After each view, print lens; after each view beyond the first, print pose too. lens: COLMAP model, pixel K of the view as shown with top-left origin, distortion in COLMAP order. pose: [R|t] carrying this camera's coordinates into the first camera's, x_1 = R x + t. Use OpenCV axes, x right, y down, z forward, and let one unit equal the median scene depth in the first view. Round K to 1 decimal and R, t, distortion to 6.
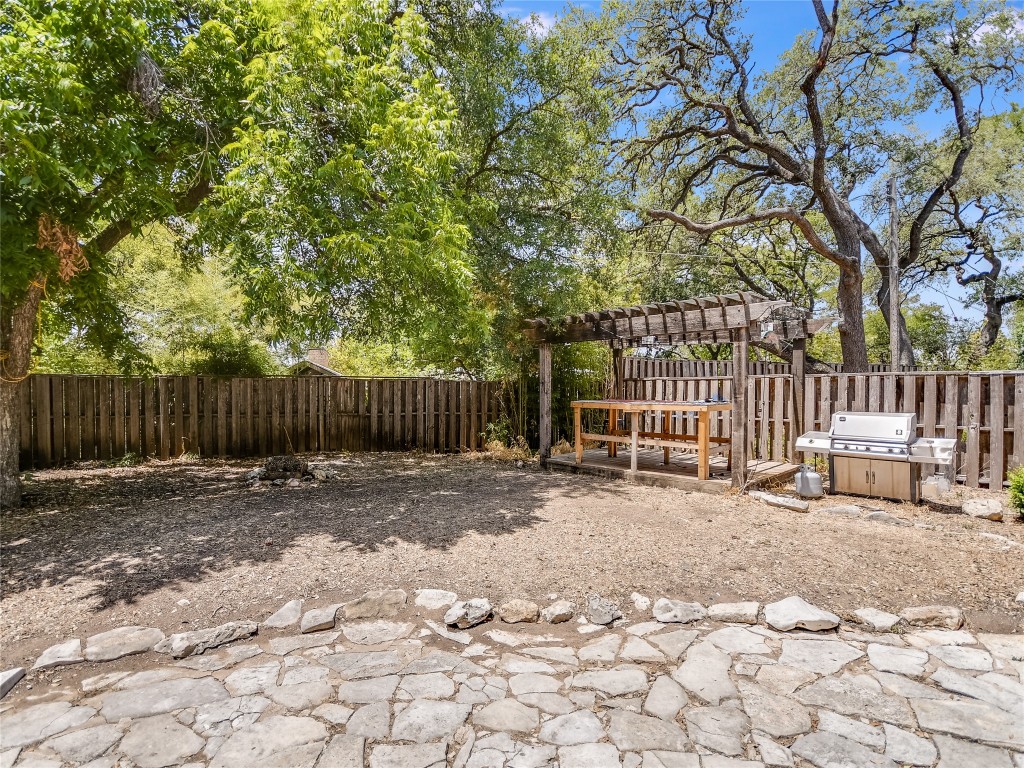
lens RADIAL K [[504.2, 0, 511.3], [0, 504.2, 386.2], [0, 0, 1]] dist [0.003559, -0.004195]
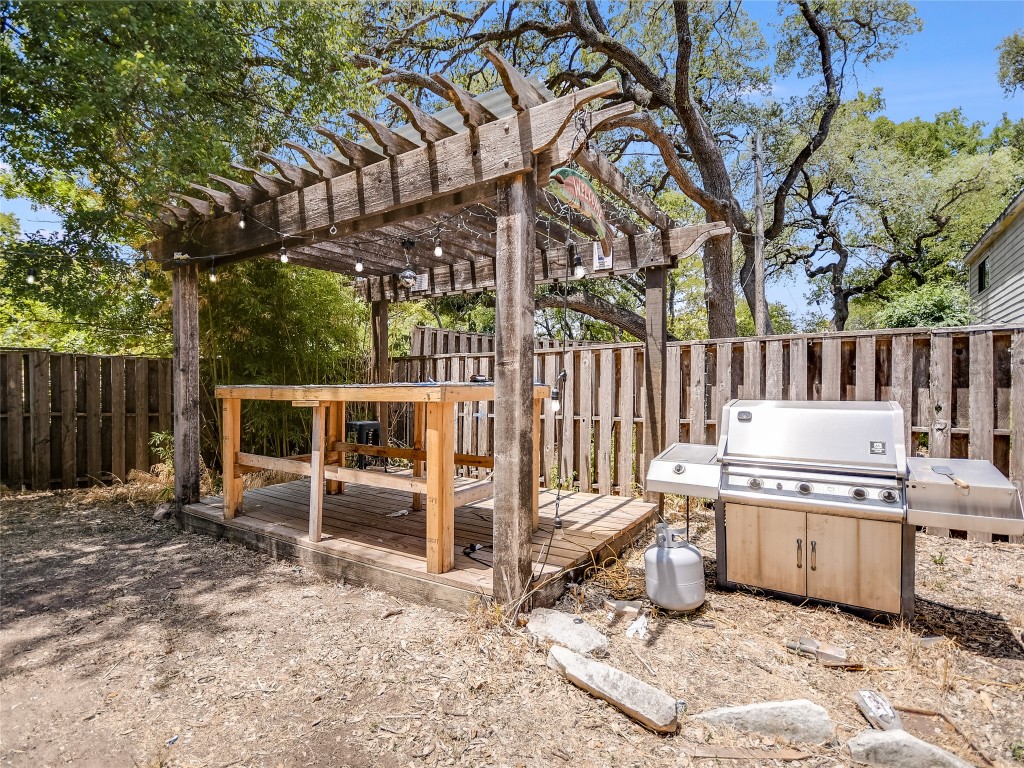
lens RADIAL K [[504.2, 0, 509.2], [0, 504.2, 387.0], [0, 0, 1]] dist [0.003559, -0.004195]
pose [[0.974389, -0.000441, 0.224869, 0.287602], [0.000161, 0.999999, 0.001264, 0.031147], [-0.224869, -0.001195, 0.974388, 0.495201]]
